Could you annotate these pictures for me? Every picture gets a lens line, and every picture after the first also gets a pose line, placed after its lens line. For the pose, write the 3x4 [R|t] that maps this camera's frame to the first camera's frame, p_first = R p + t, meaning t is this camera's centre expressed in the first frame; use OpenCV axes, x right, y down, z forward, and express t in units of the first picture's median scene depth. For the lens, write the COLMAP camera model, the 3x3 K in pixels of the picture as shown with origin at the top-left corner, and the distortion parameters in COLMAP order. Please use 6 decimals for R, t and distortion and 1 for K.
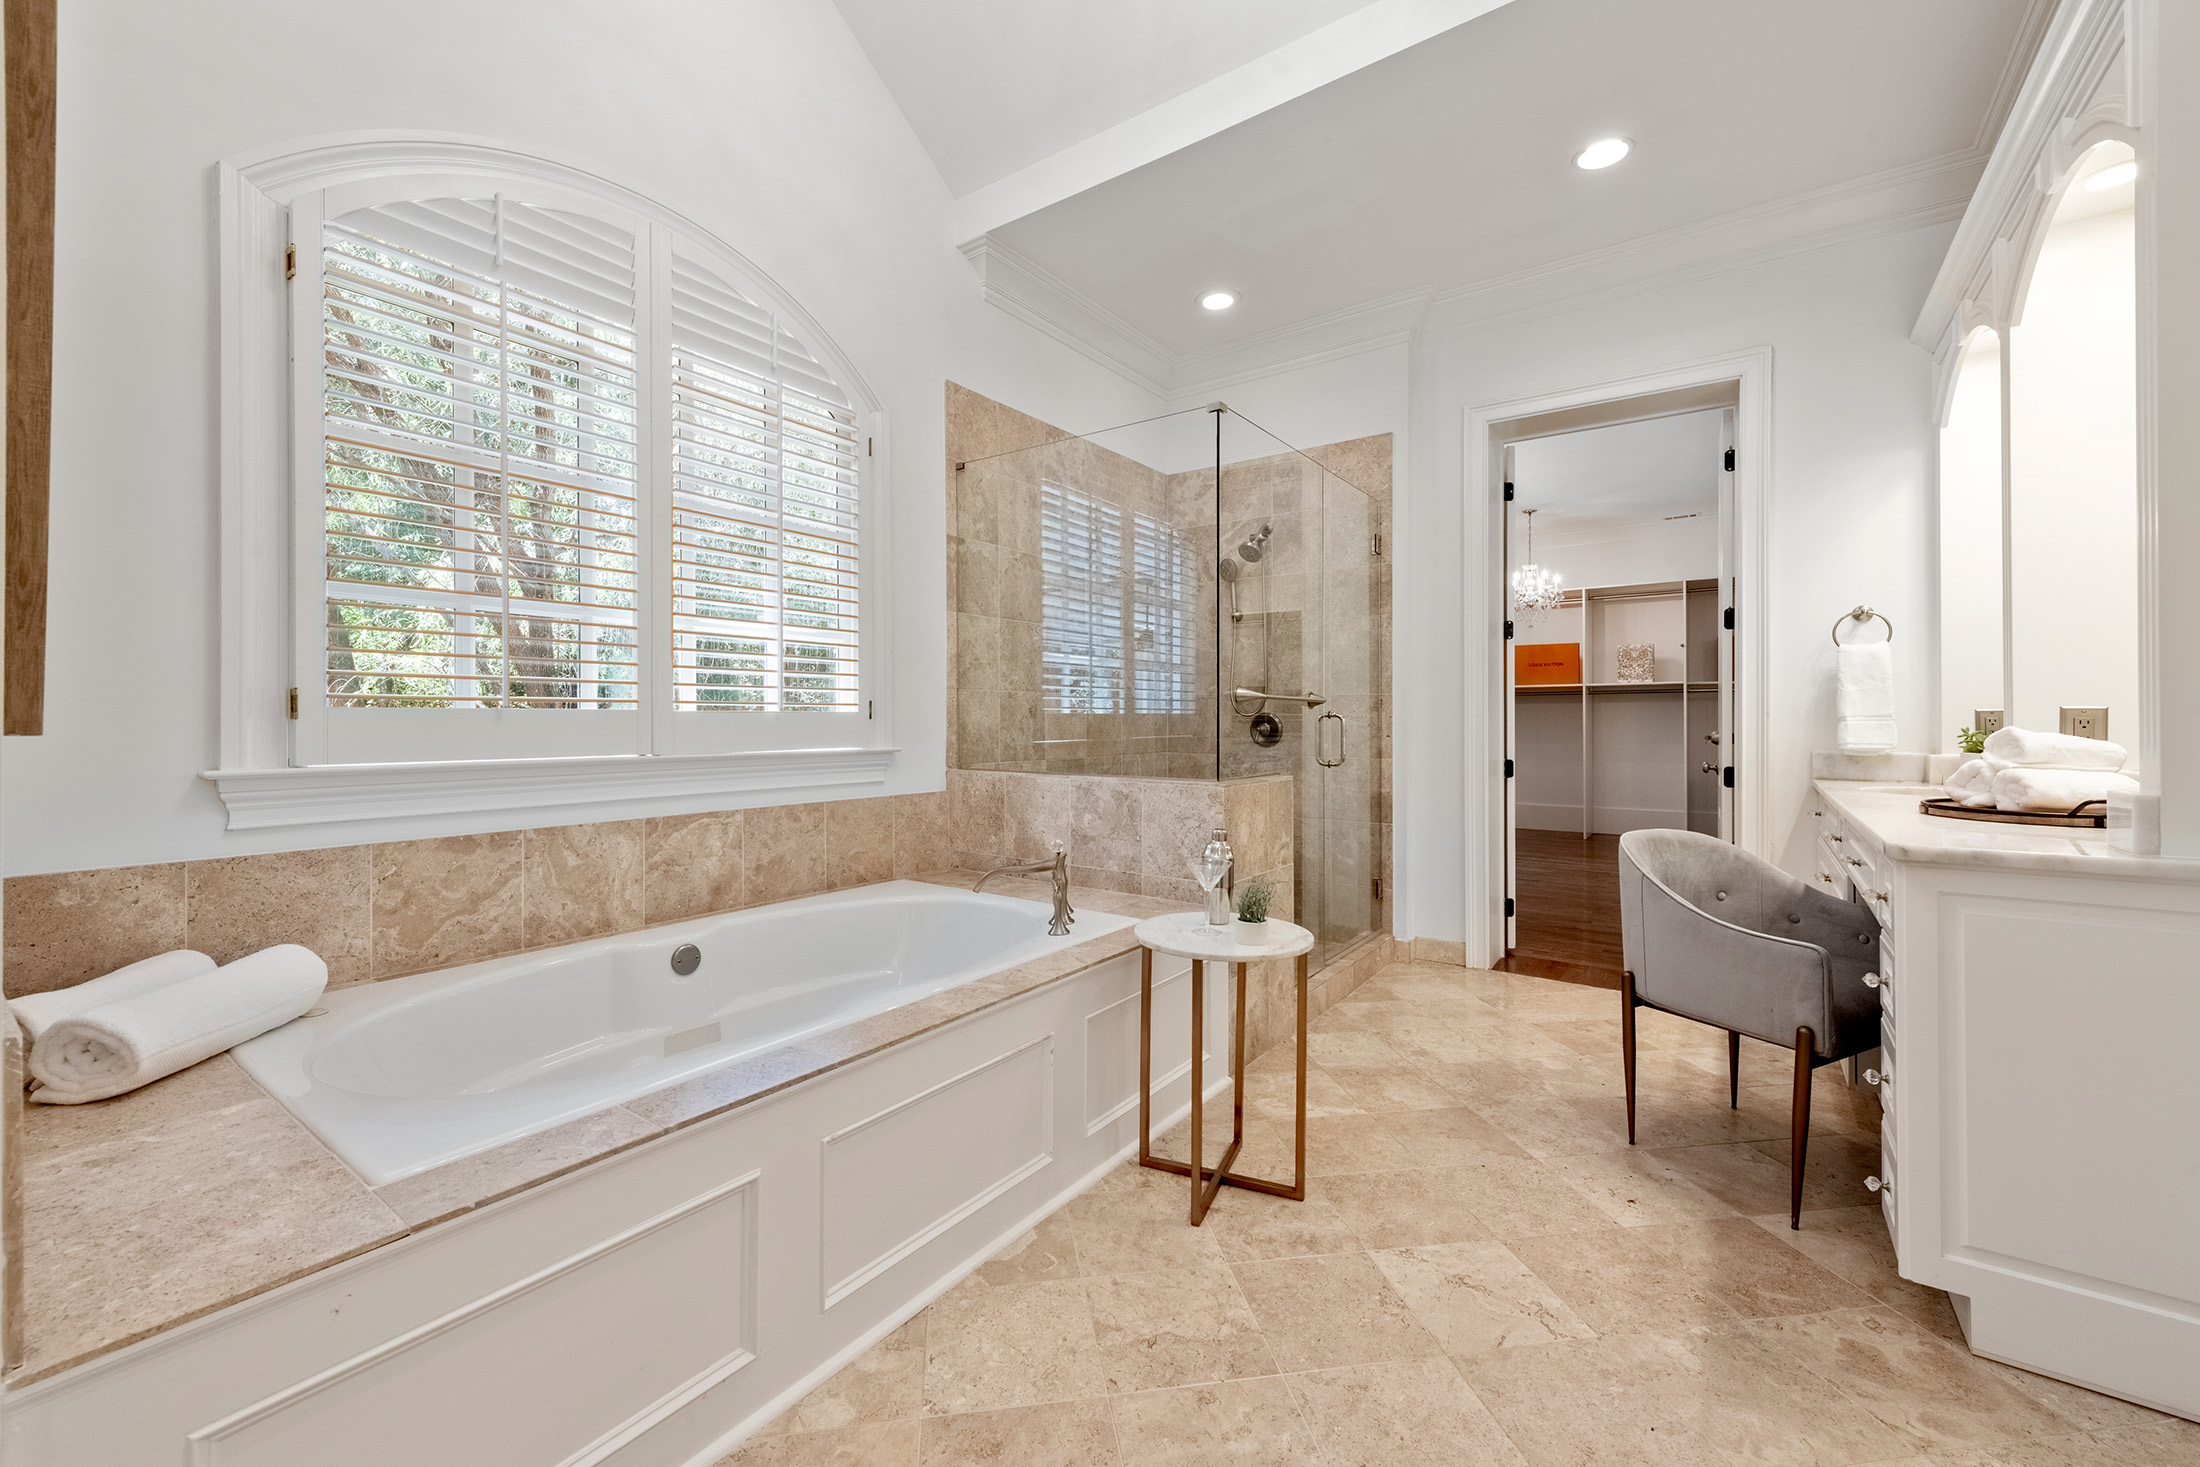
lens RADIAL K [[875.5, 0, 1105.1], [0, 875.5, 710.7], [0, 0, 1]] dist [0.015287, -0.003799]
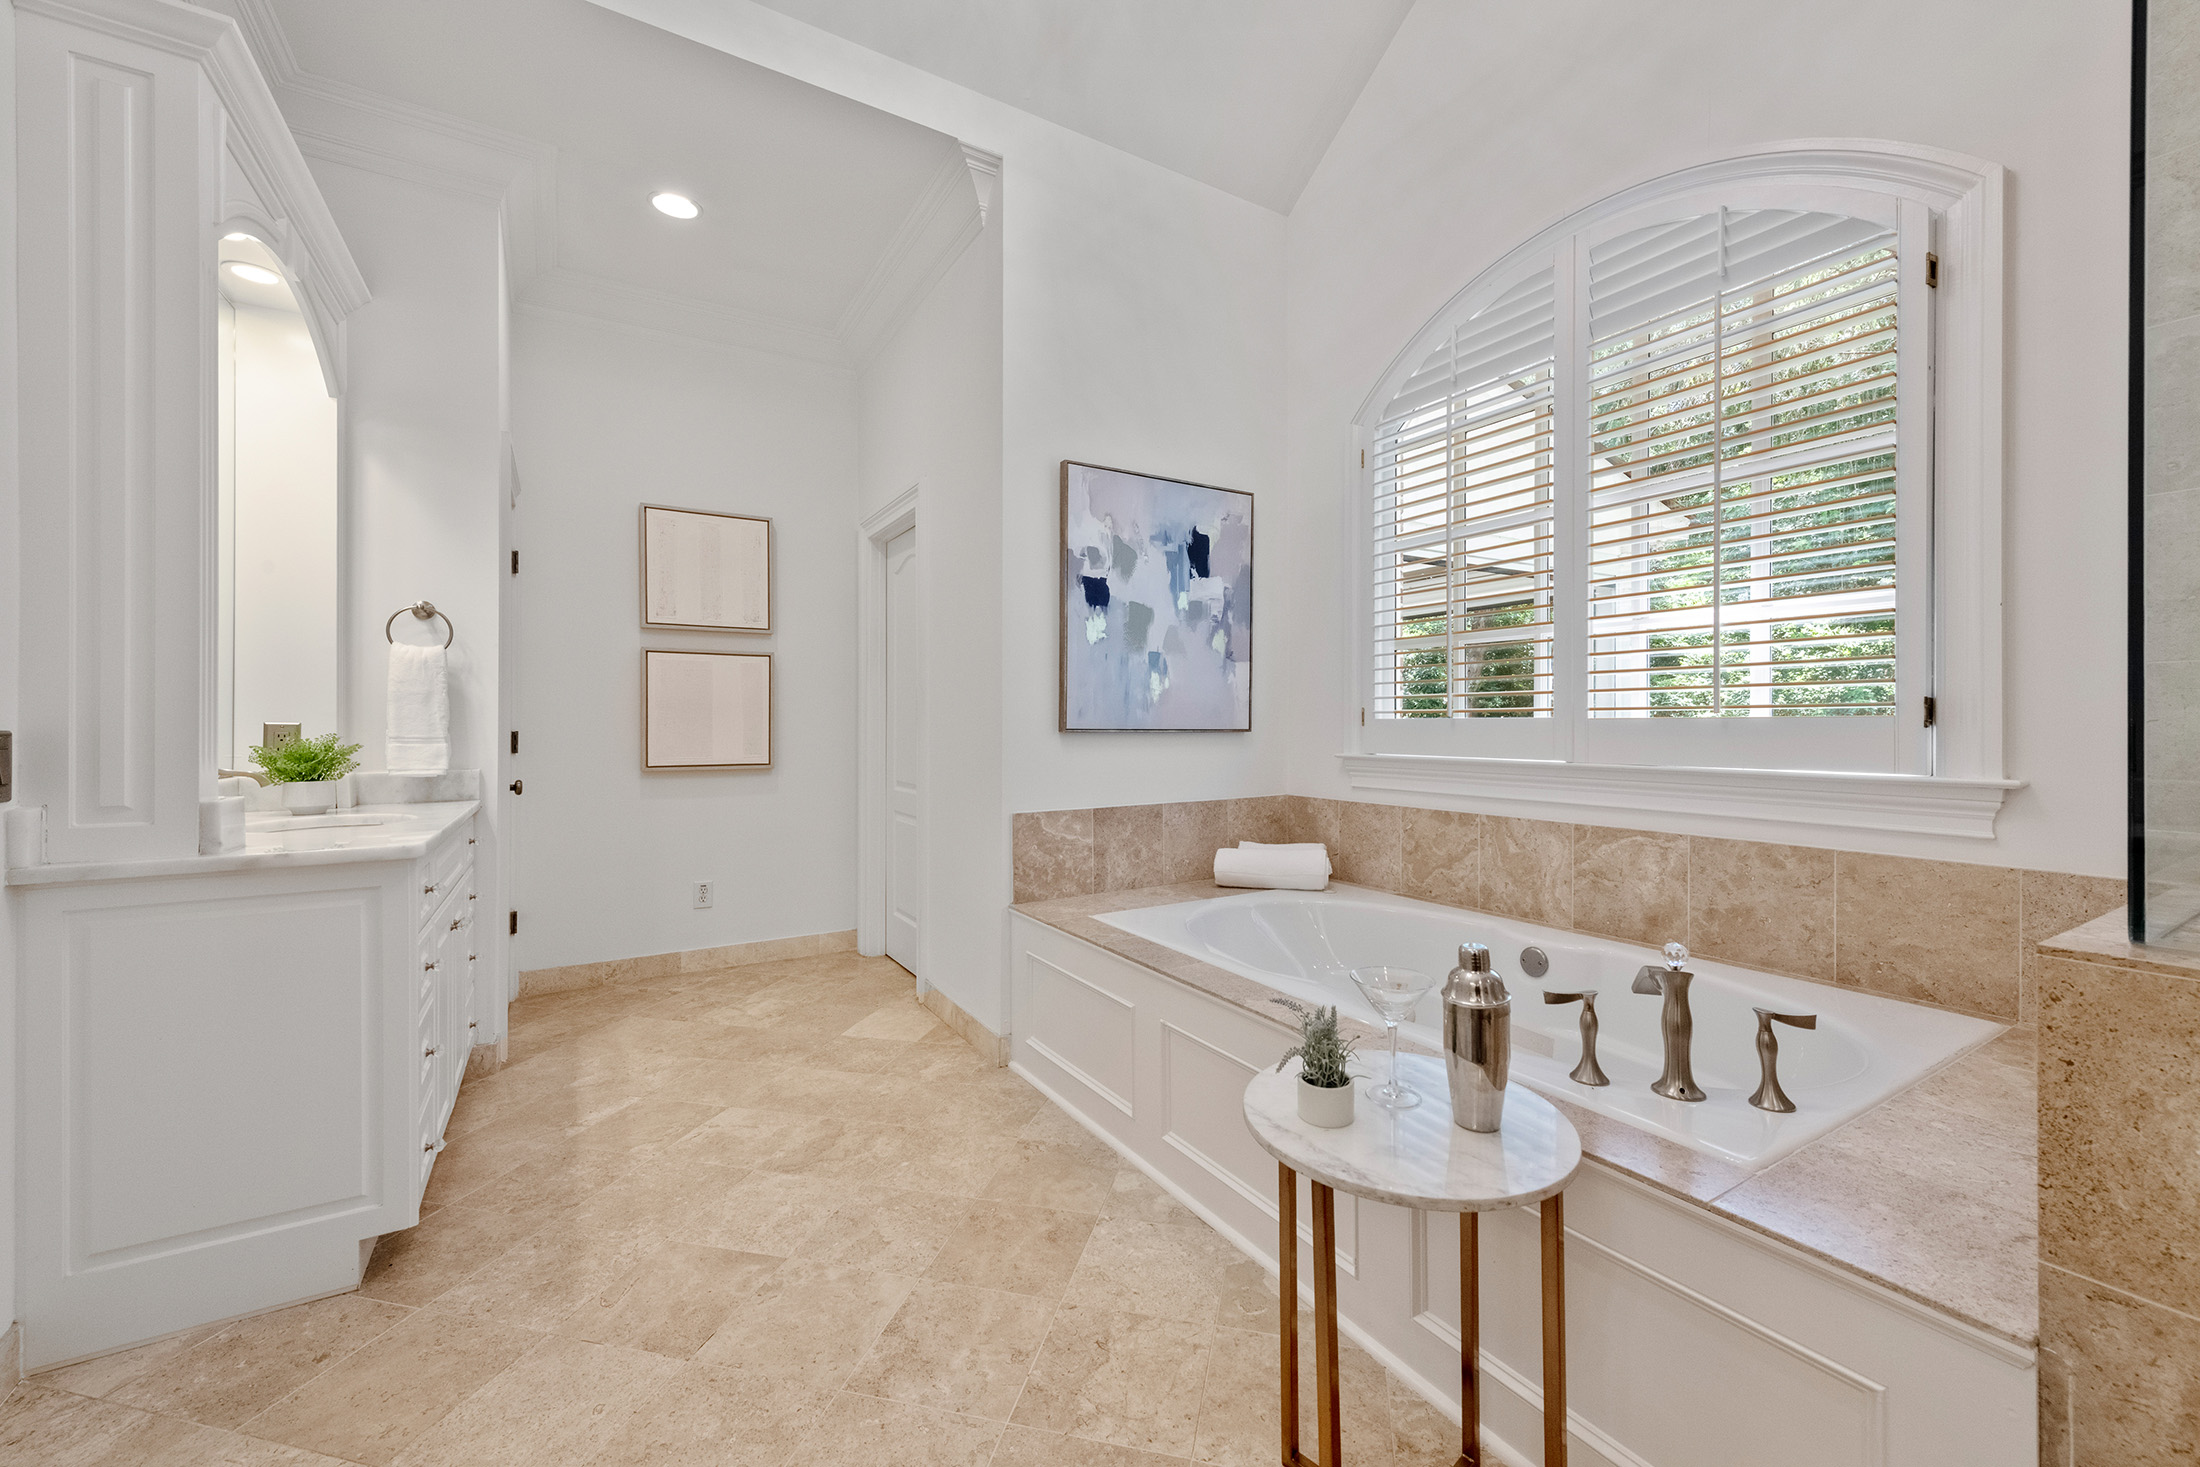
lens RADIAL K [[875.3, 0, 1104.2], [0, 875.3, 718.0], [0, 0, 1]] dist [0.016235, -0.004501]
pose [[-0.401007, -0.003143, -0.916069, 0.710107], [0.011411, 0.999899, -0.008425, 0.002234], [0.916004, -0.013832, -0.400931, 1.024507]]
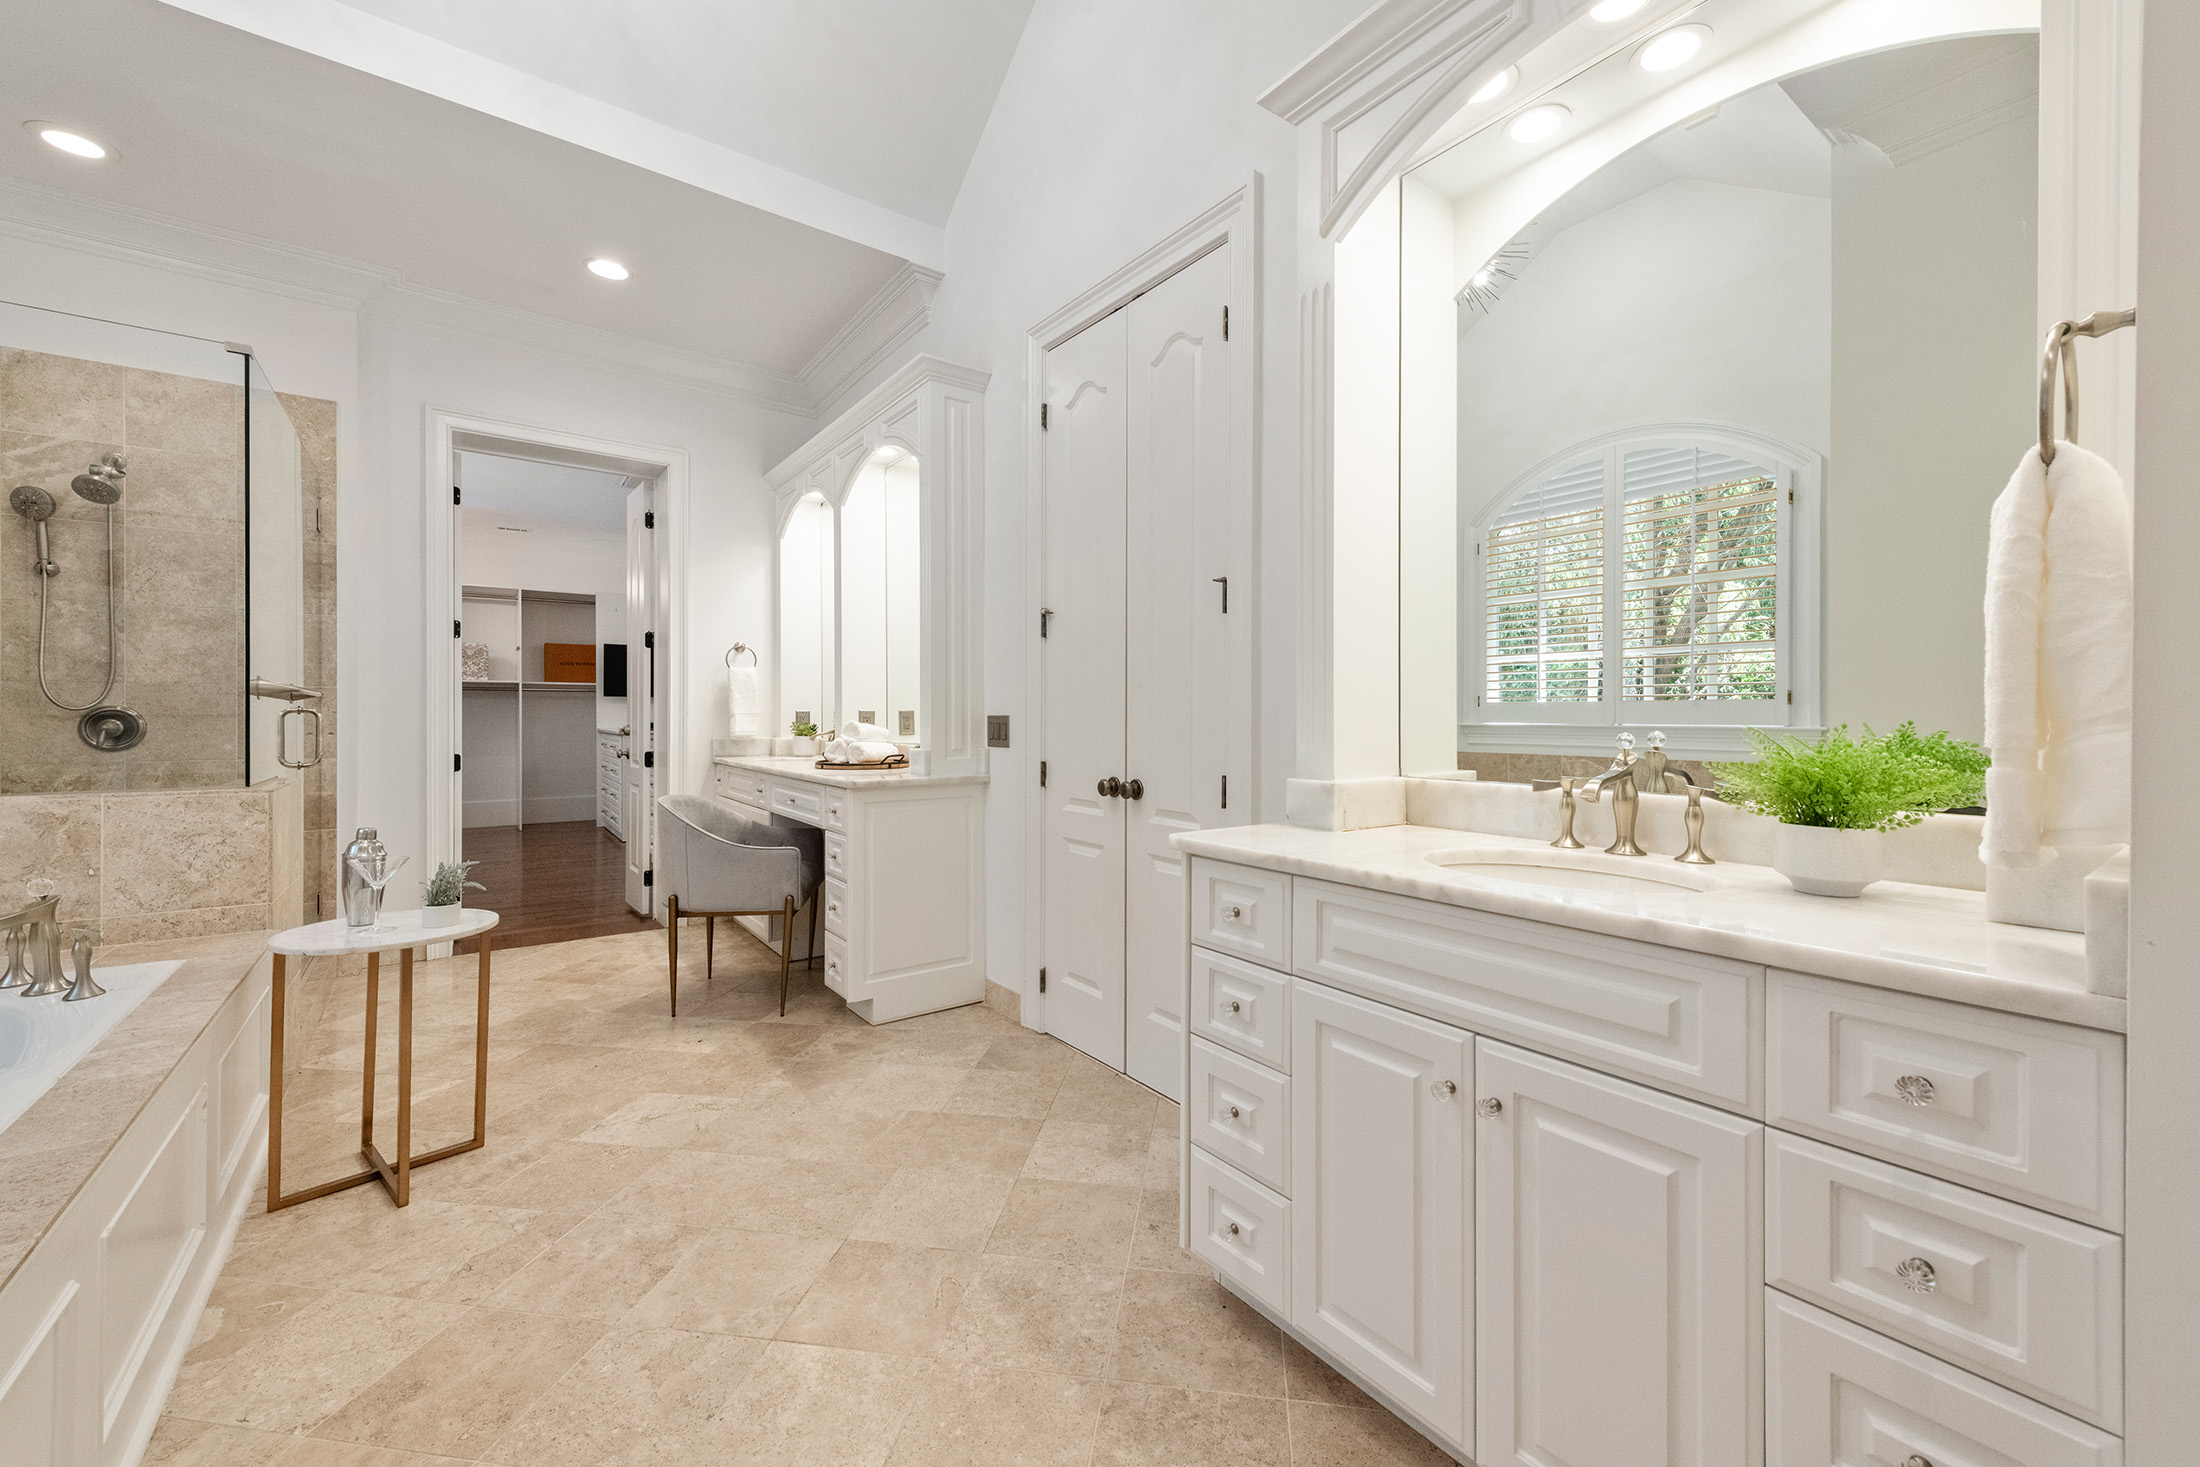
lens RADIAL K [[859.7, 0, 1102.2], [0, 859.7, 713.2], [0, 0, 1]] dist [0.013372, -0.003723]
pose [[0.305620, 0.004947, 0.952141, -0.548641], [-0.012138, 0.999925, -0.001299, -0.001562], [-0.952076, -0.011160, 0.305658, -0.075839]]
